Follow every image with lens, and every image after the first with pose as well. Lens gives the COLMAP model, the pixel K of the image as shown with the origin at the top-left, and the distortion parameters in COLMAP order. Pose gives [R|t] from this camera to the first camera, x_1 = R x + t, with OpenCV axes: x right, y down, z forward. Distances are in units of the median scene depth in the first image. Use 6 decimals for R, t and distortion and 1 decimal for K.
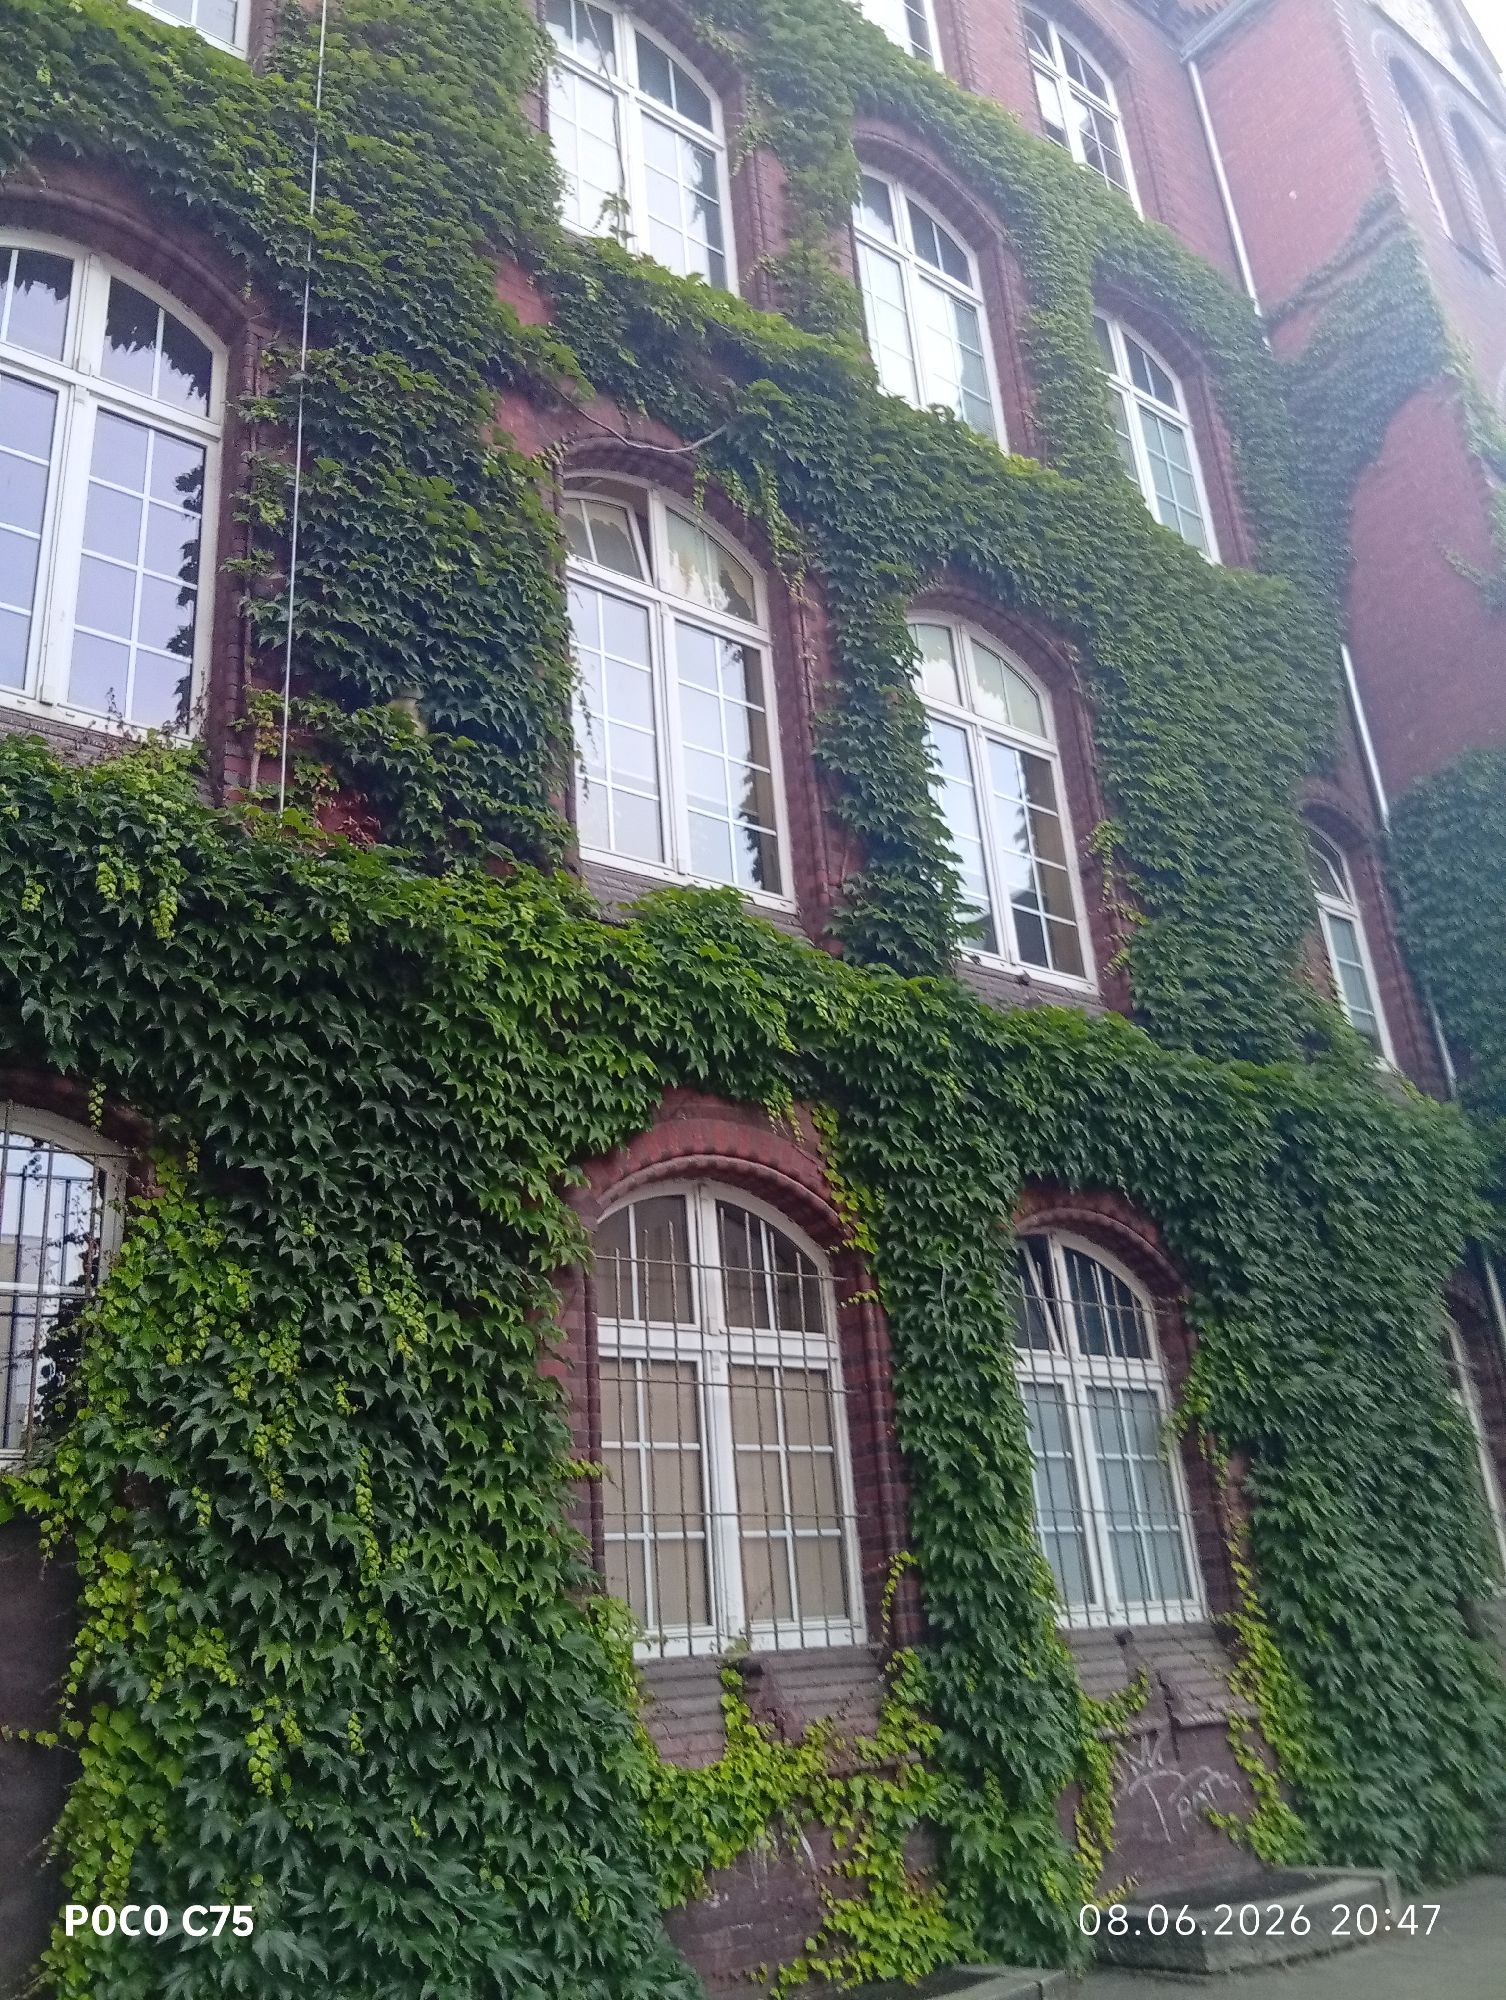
lens RADIAL K [[1607.2, 0, 753.0], [0, 1607.2, 1000.0], [0, 0, 1]] dist [0.076786, -0.167211]
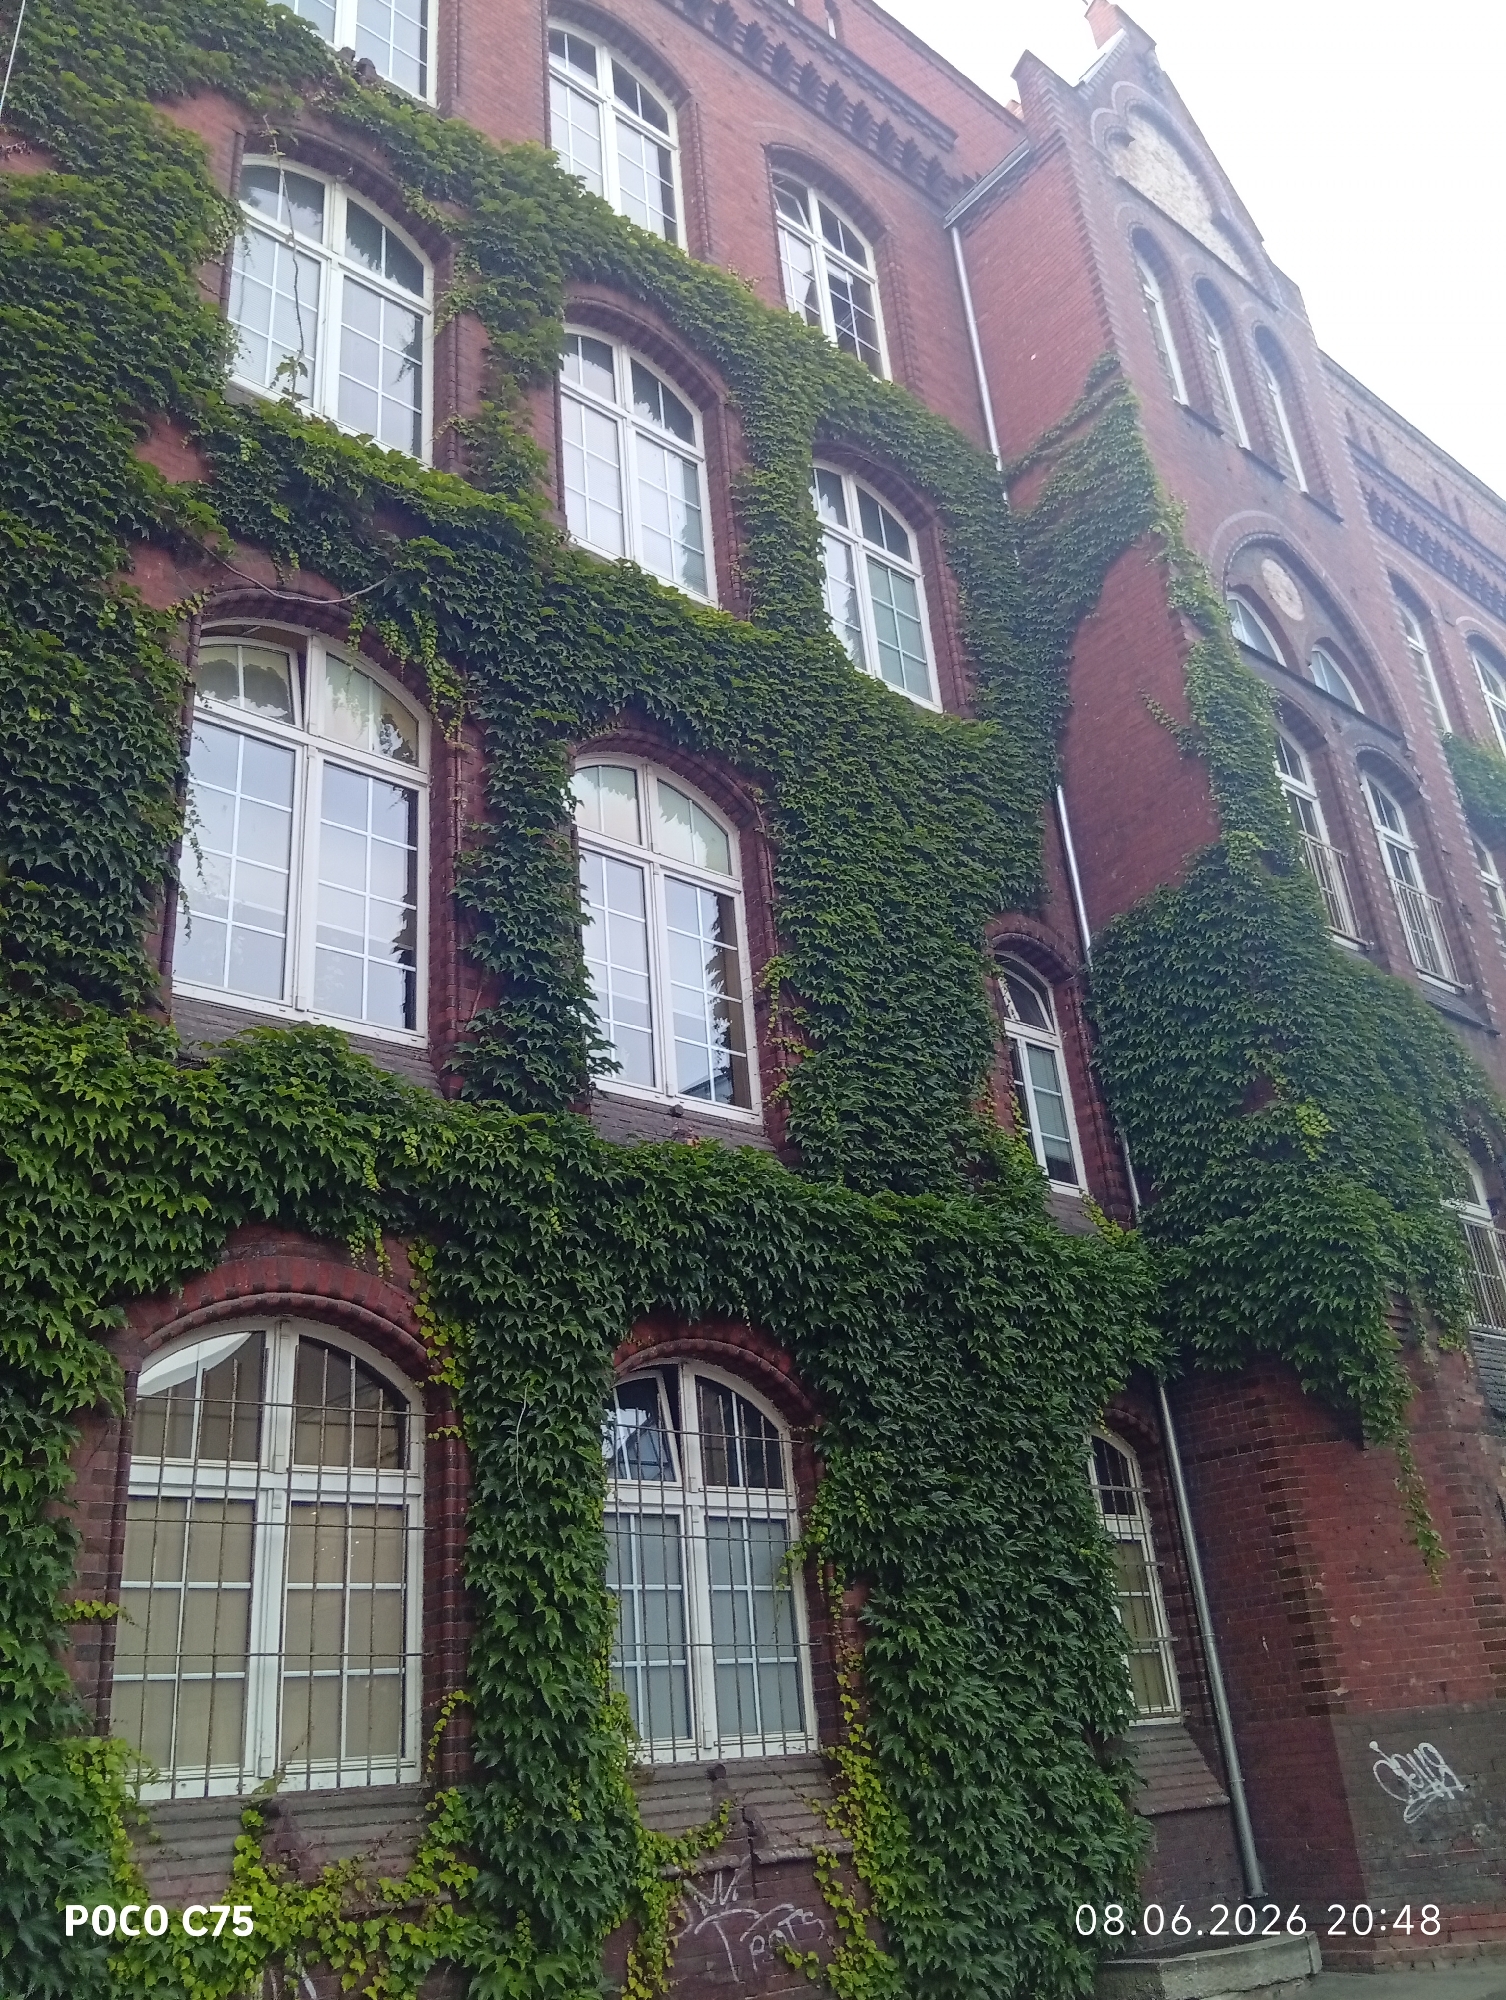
lens RADIAL K [[1607.2, 0, 753.0], [0, 1607.2, 1000.0], [0, 0, 1]] dist [0.076786, -0.167211]
pose [[0.999126, 0.010842, 0.040367, 0.195950], [-0.008324, 0.998040, -0.062020, -0.022929], [-0.040960, 0.061630, 0.997258, -0.034915]]
